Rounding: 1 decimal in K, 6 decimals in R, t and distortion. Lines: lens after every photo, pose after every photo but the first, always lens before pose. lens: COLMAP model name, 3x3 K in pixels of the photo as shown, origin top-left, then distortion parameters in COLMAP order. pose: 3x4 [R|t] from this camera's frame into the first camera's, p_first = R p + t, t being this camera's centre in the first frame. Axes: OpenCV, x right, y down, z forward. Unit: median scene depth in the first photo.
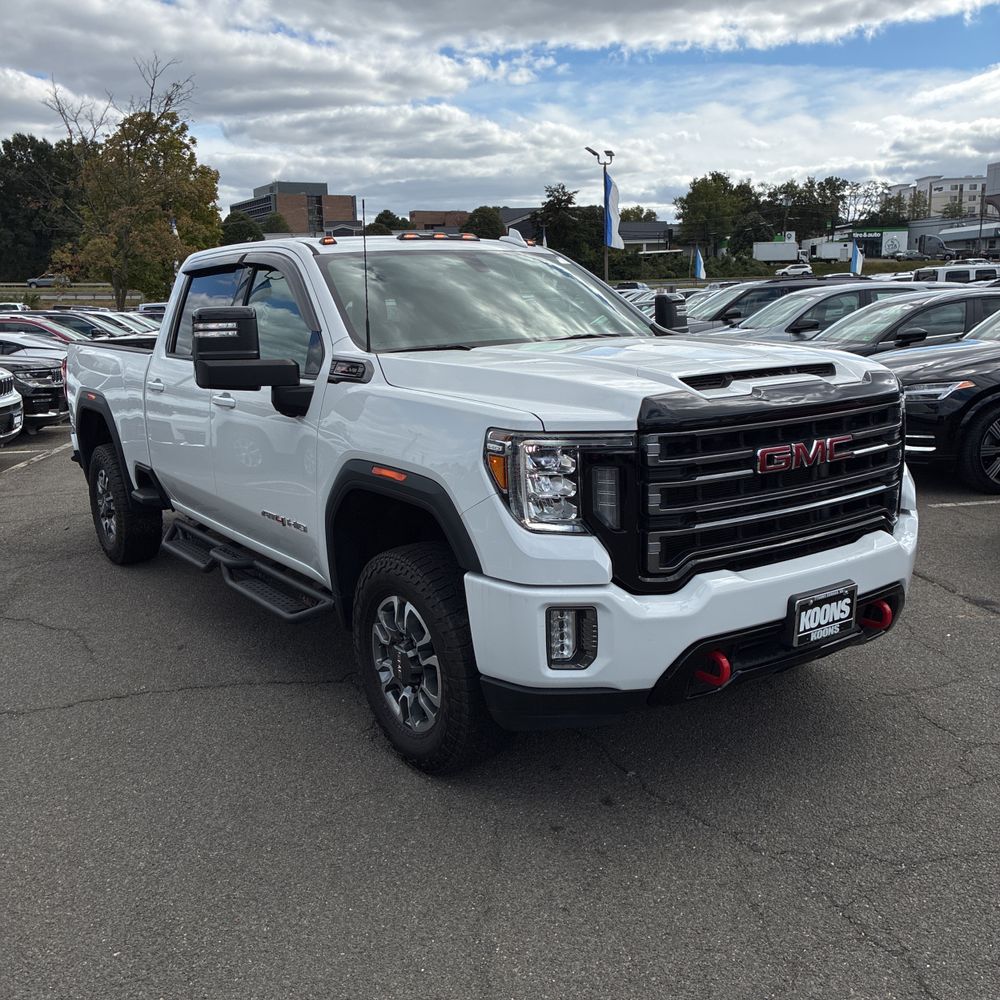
lens RADIAL K [[1014.8, 0, 504.1], [0, 1014.8, 499.6], [0, 0, 1]] dist [0.021219, 0.000000]
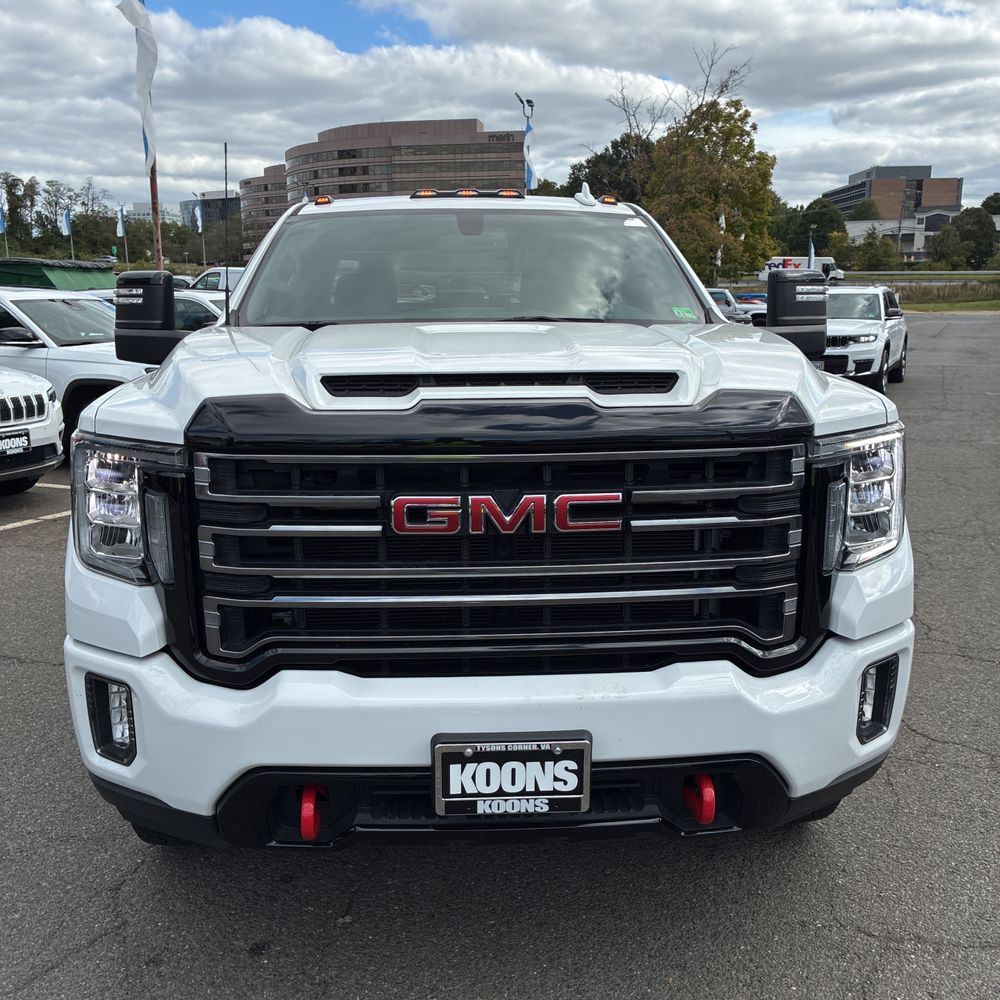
lens RADIAL K [[1014.8, 0, 498.3], [0, 1014.8, 509.6], [0, 0, 1]] dist [0.021219, 0.000000]
pose [[0.849213, 0.131452, -0.511426, 0.497606], [-0.121936, 0.991160, 0.052285, -0.064890], [0.513778, 0.017960, 0.857735, 0.386253]]
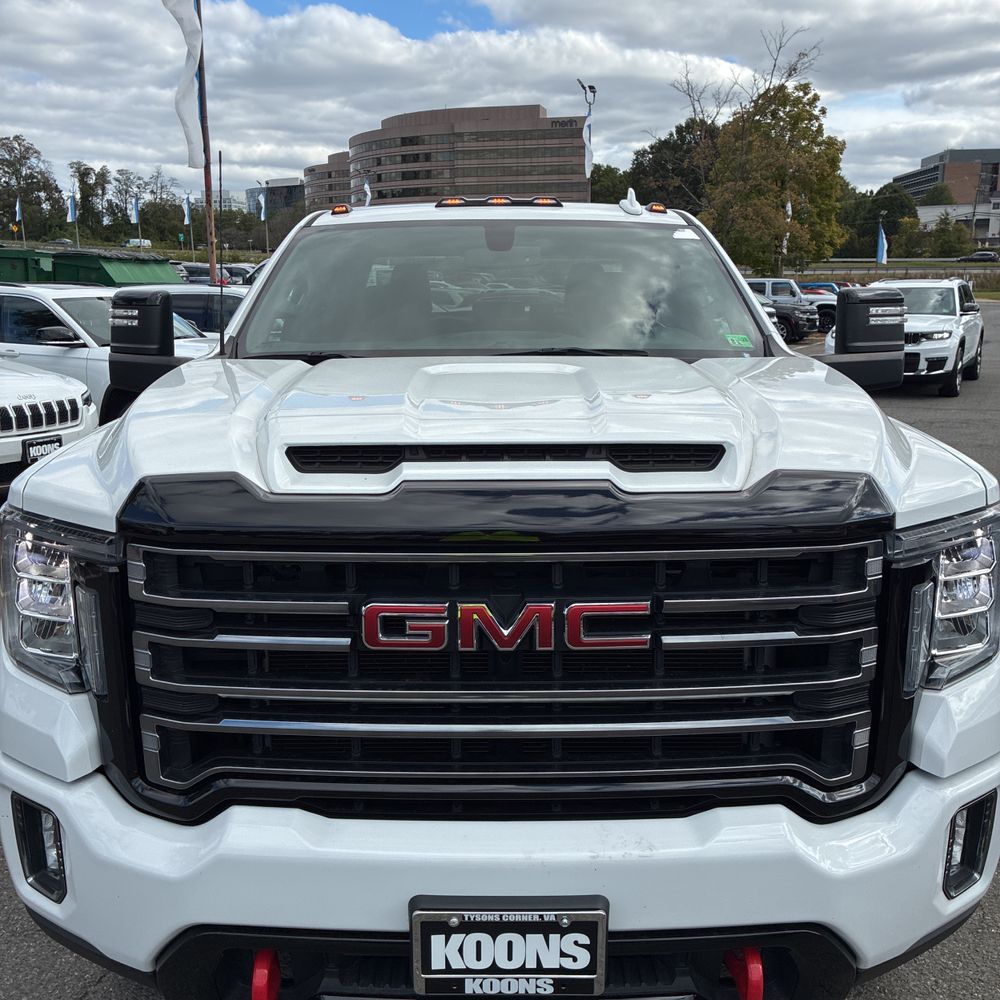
lens RADIAL K [[1014.8, 0, 501.5], [0, 1014.8, 505.6], [0, 0, 1]] dist [0.021219, 0.000000]
pose [[0.818583, 0.146842, -0.555301, 0.460814], [-0.131353, 0.989008, 0.067898, -0.112016], [0.559167, 0.017360, 0.828873, 0.482593]]
